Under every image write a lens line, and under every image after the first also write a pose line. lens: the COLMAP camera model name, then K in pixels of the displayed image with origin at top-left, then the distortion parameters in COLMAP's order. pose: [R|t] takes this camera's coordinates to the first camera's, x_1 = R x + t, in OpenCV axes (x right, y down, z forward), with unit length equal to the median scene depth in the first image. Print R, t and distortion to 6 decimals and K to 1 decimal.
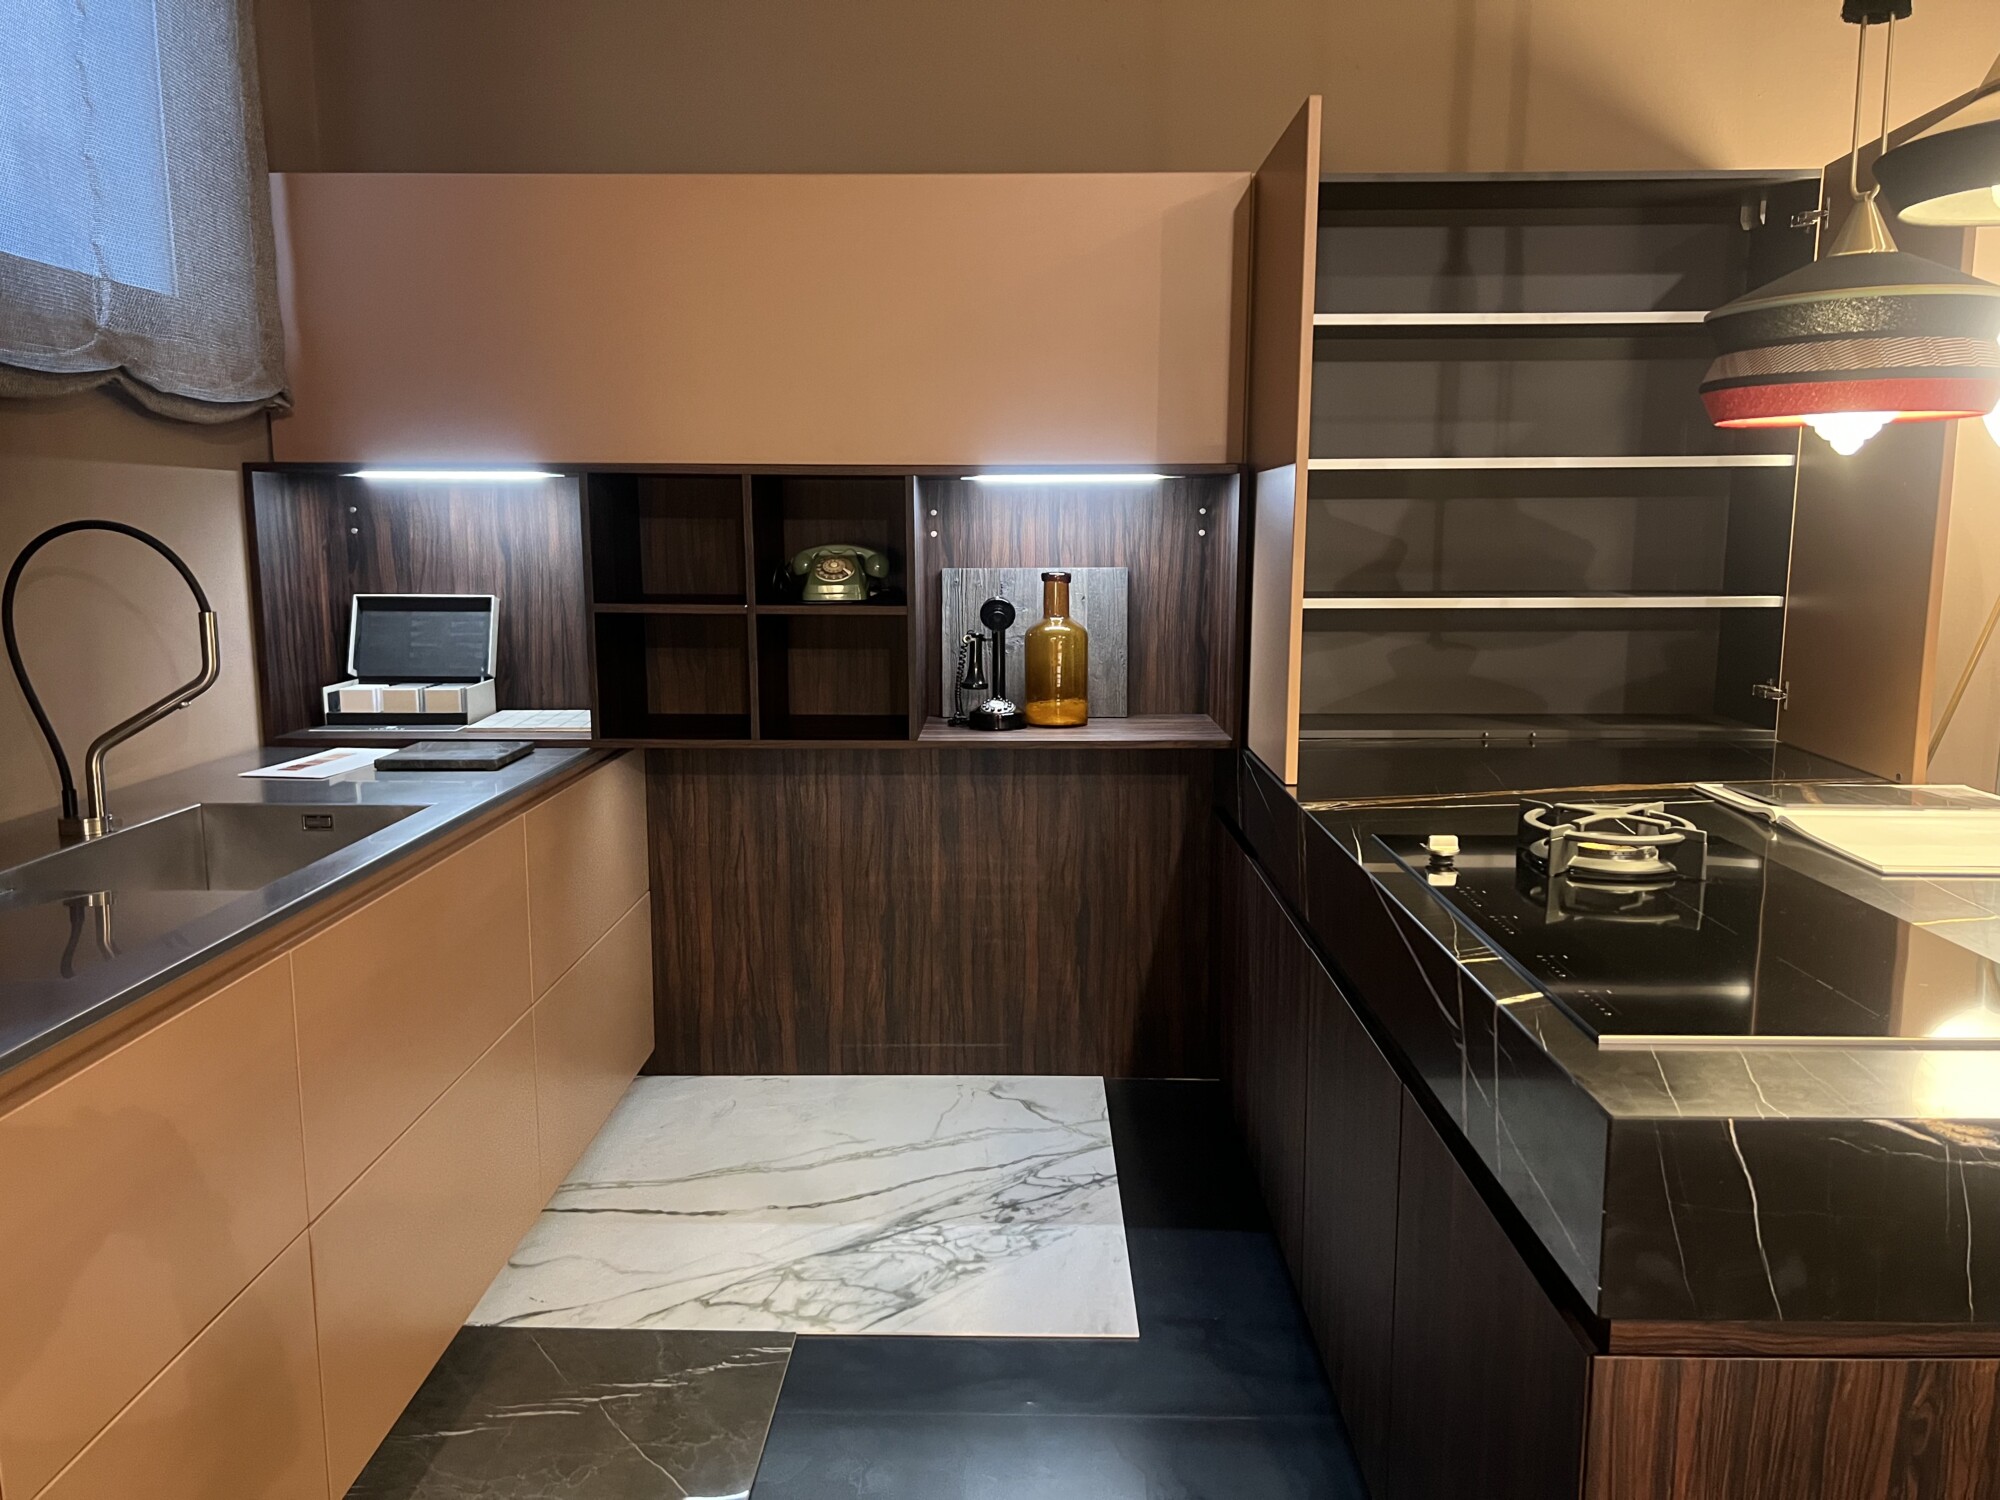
lens RADIAL K [[1457.5, 0, 994.8], [0, 1457.5, 755.9], [0, 0, 1]] dist [0.048942, -0.056782]
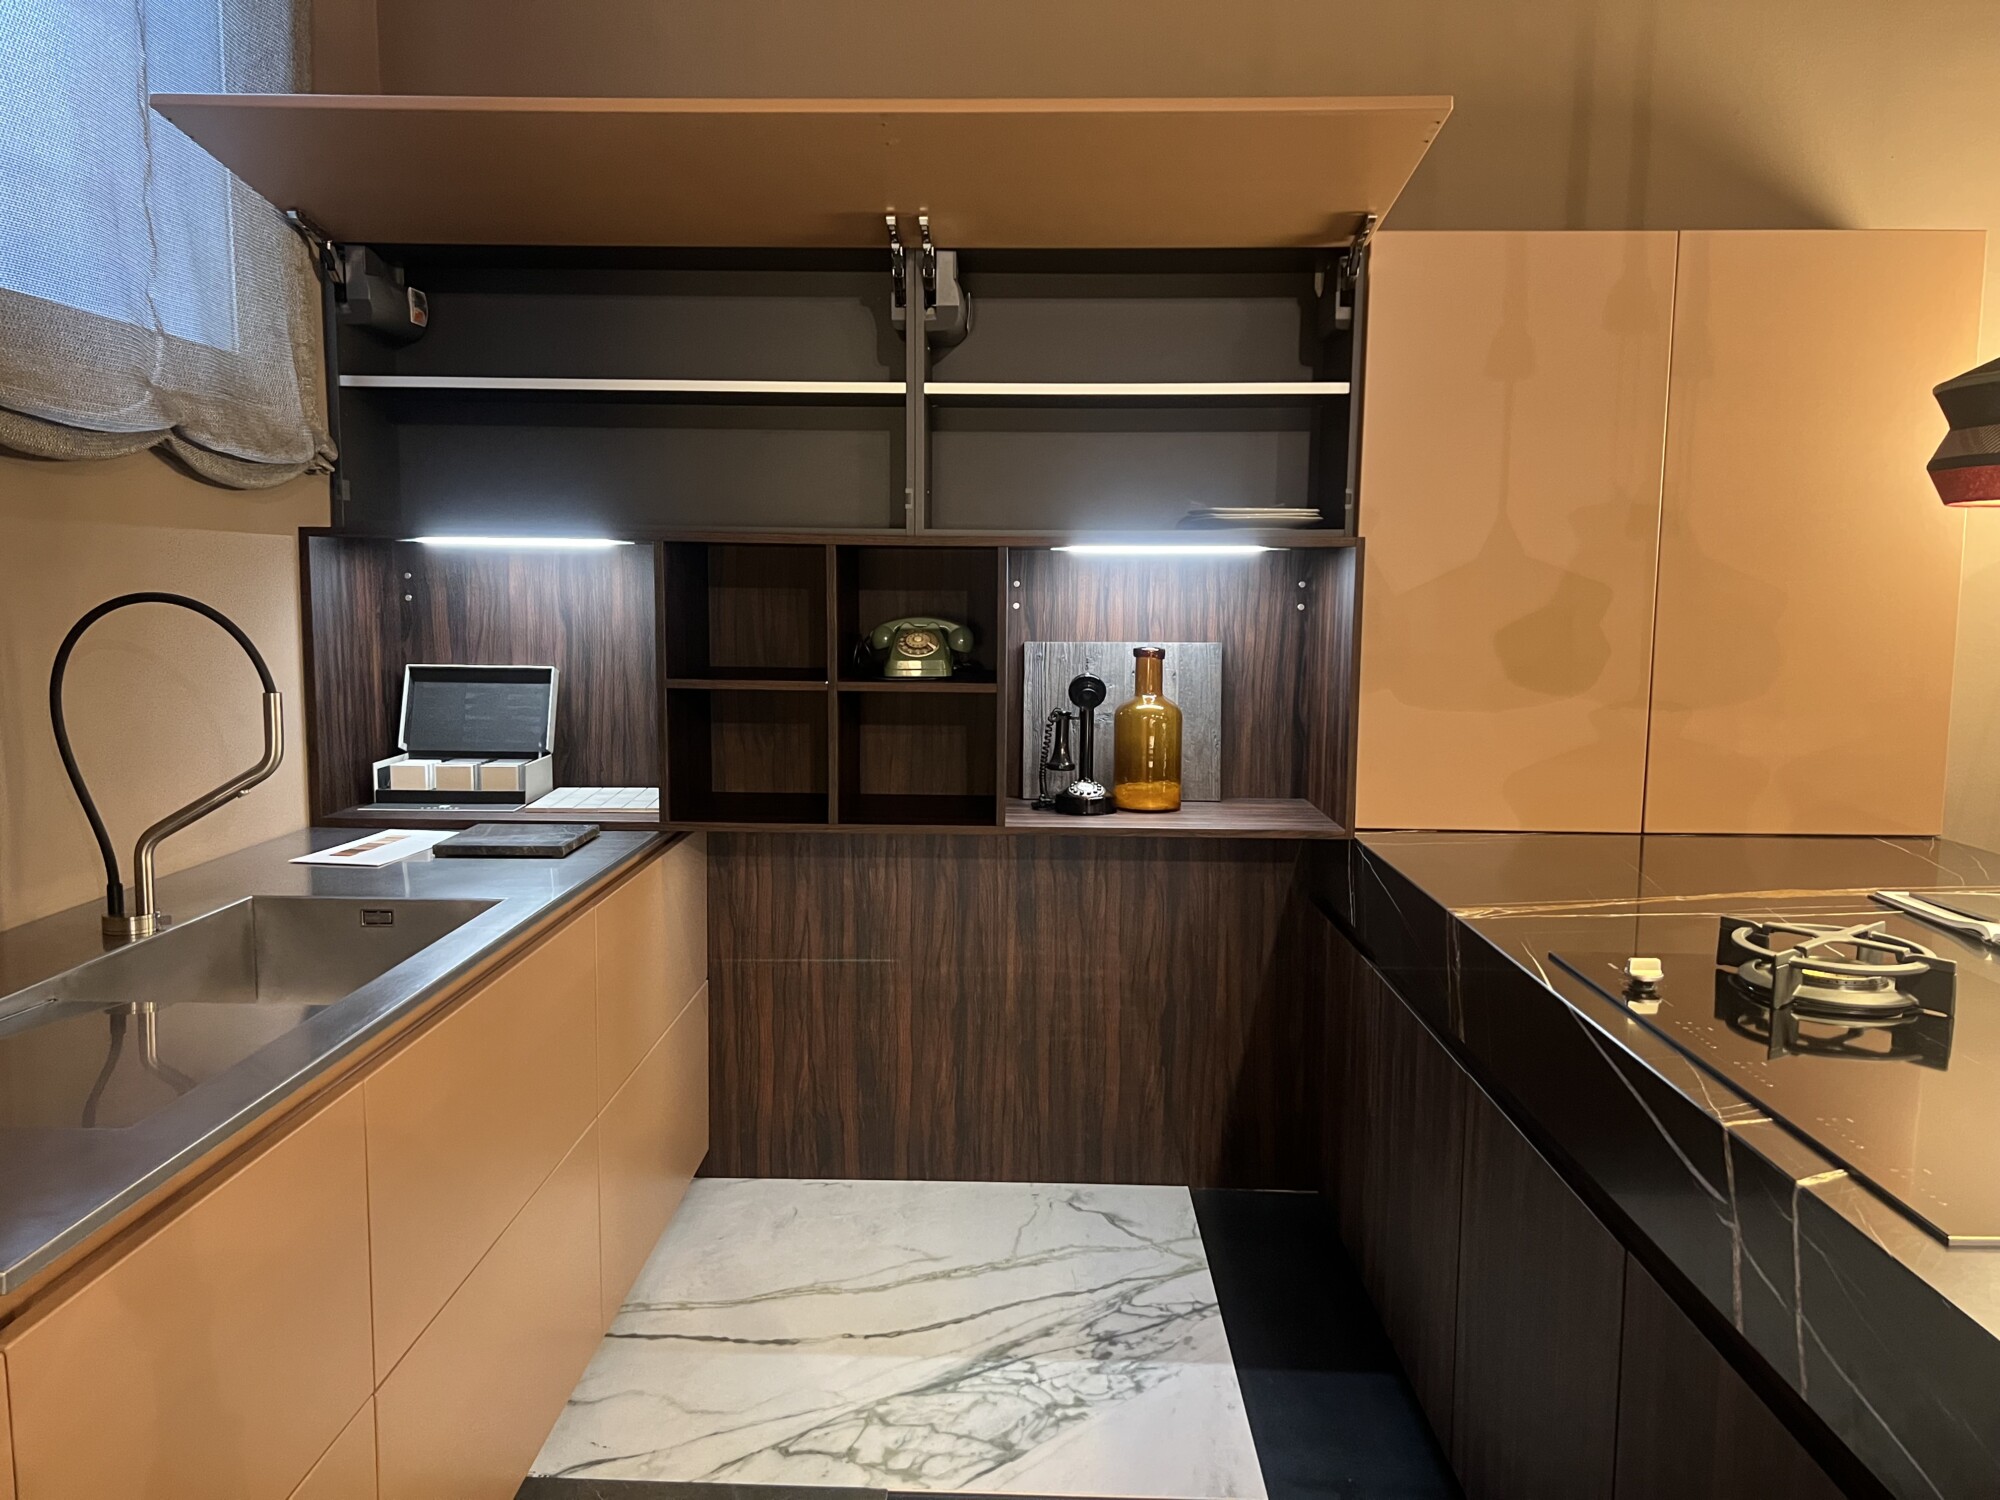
lens RADIAL K [[1457.5, 0, 982.6], [0, 1457.5, 753.0], [0, 0, 1]] dist [0.048942, -0.056782]
pose [[0.999886, 0.010208, -0.011137, -0.055417], [-0.010657, 0.999101, -0.041043, -0.018544], [0.010709, 0.041157, 0.999095, 0.061079]]
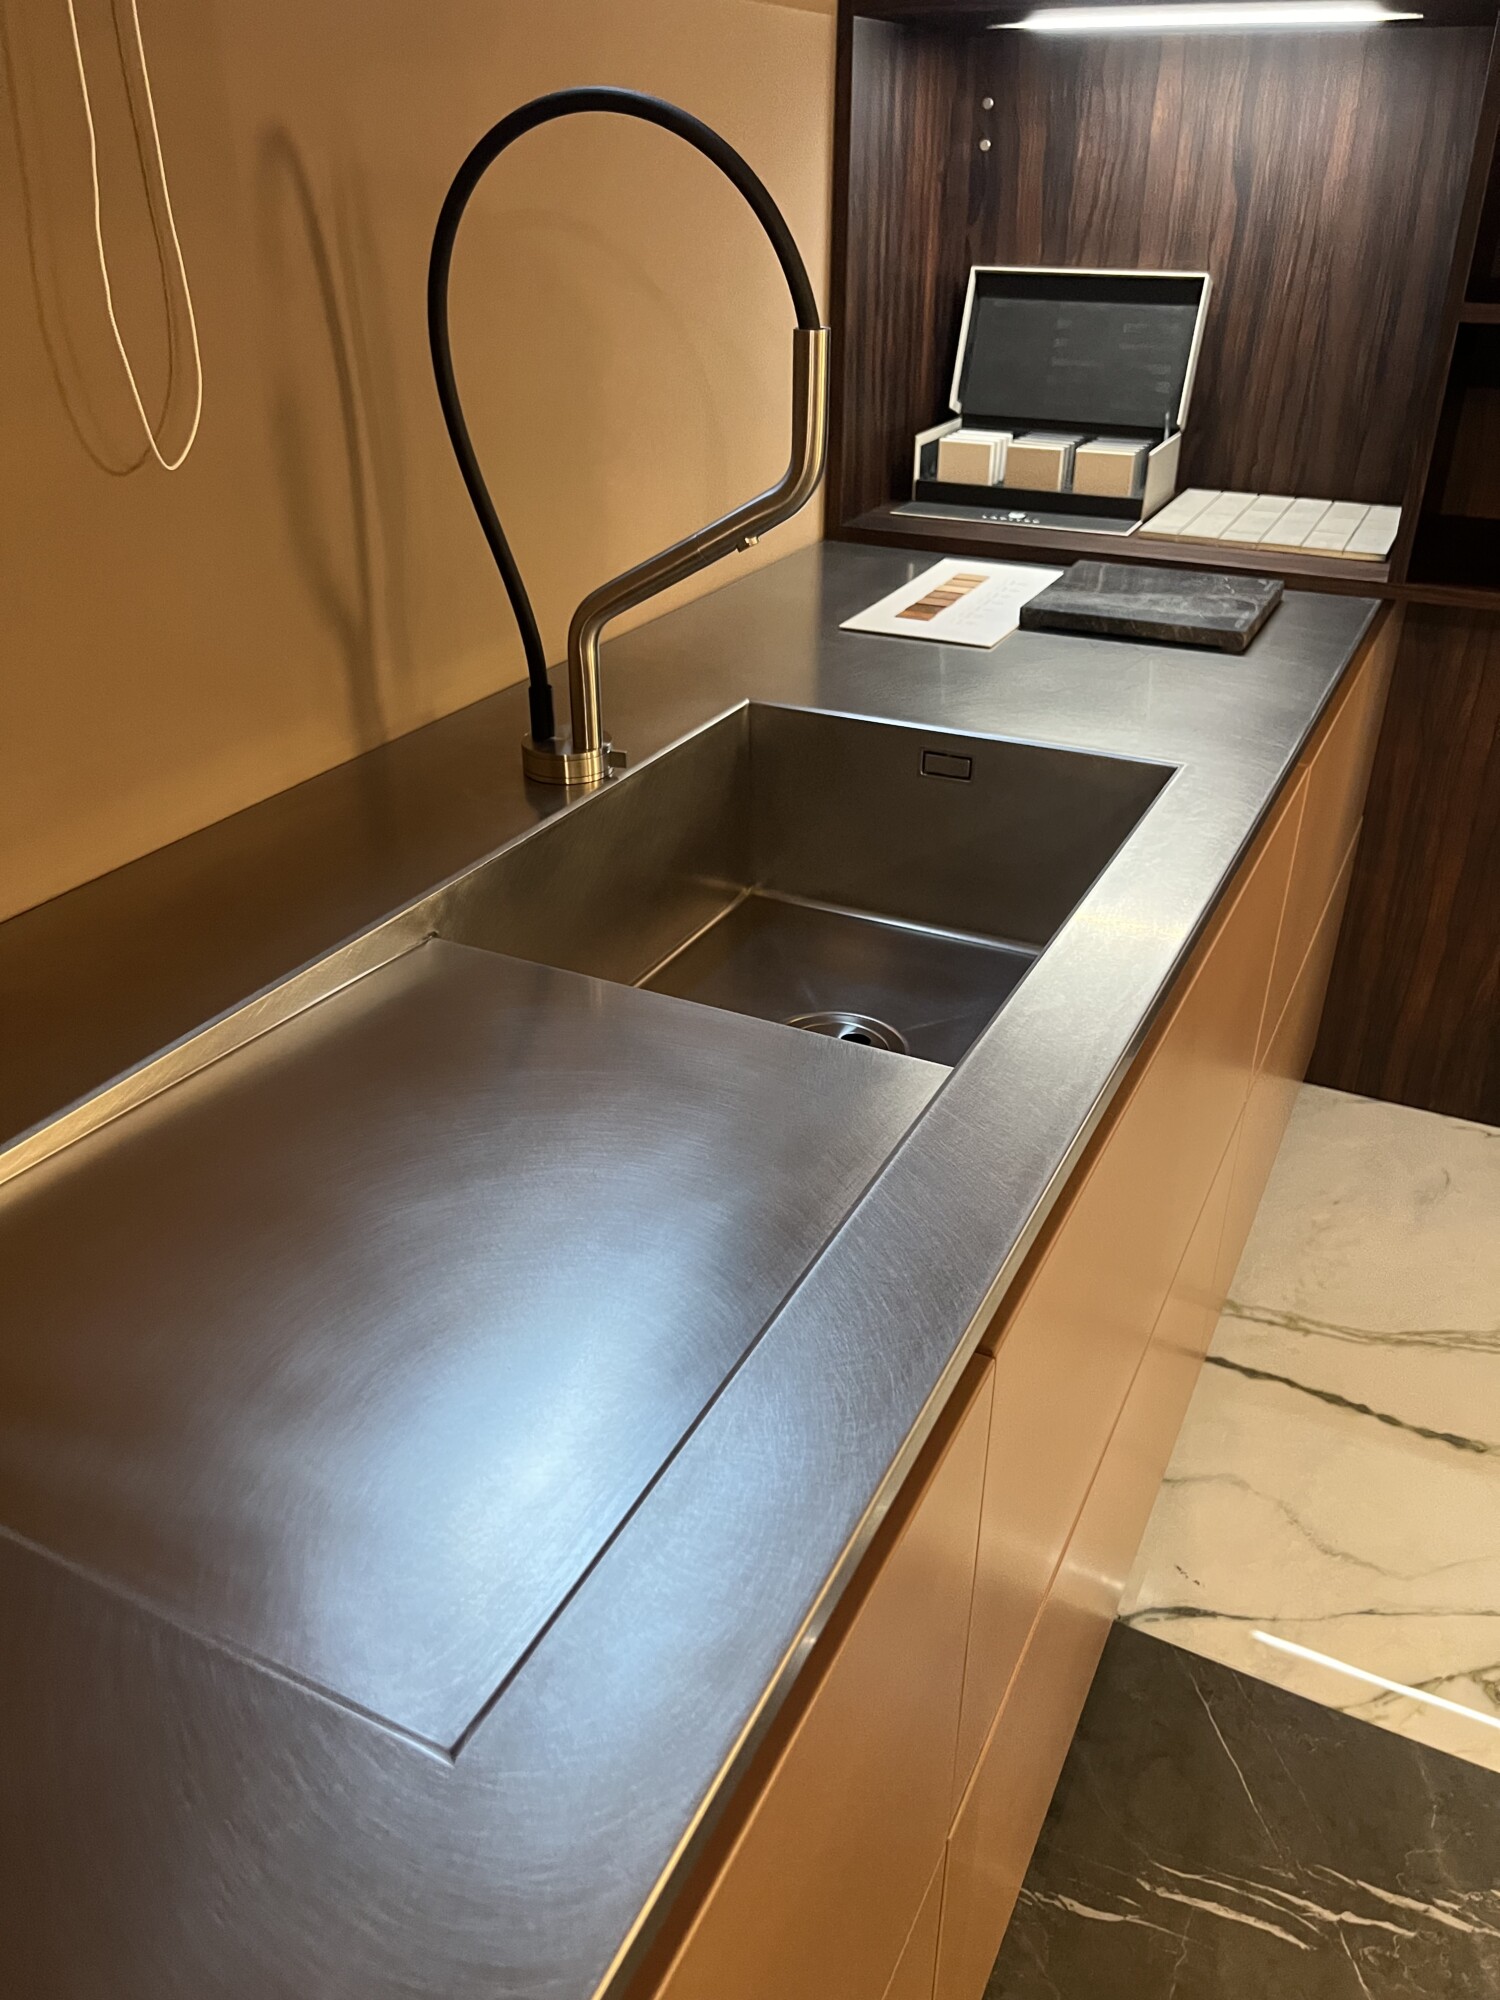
lens RADIAL K [[1457.5, 0, 772.6], [0, 1457.5, 964.3], [0, 0, 1]] dist [0.048942, -0.056782]
pose [[0.900315, 0.211275, -0.380520, -0.233345], [-0.071607, 0.934268, 0.349309, -0.049937], [0.429308, -0.287240, 0.856264, 0.389940]]
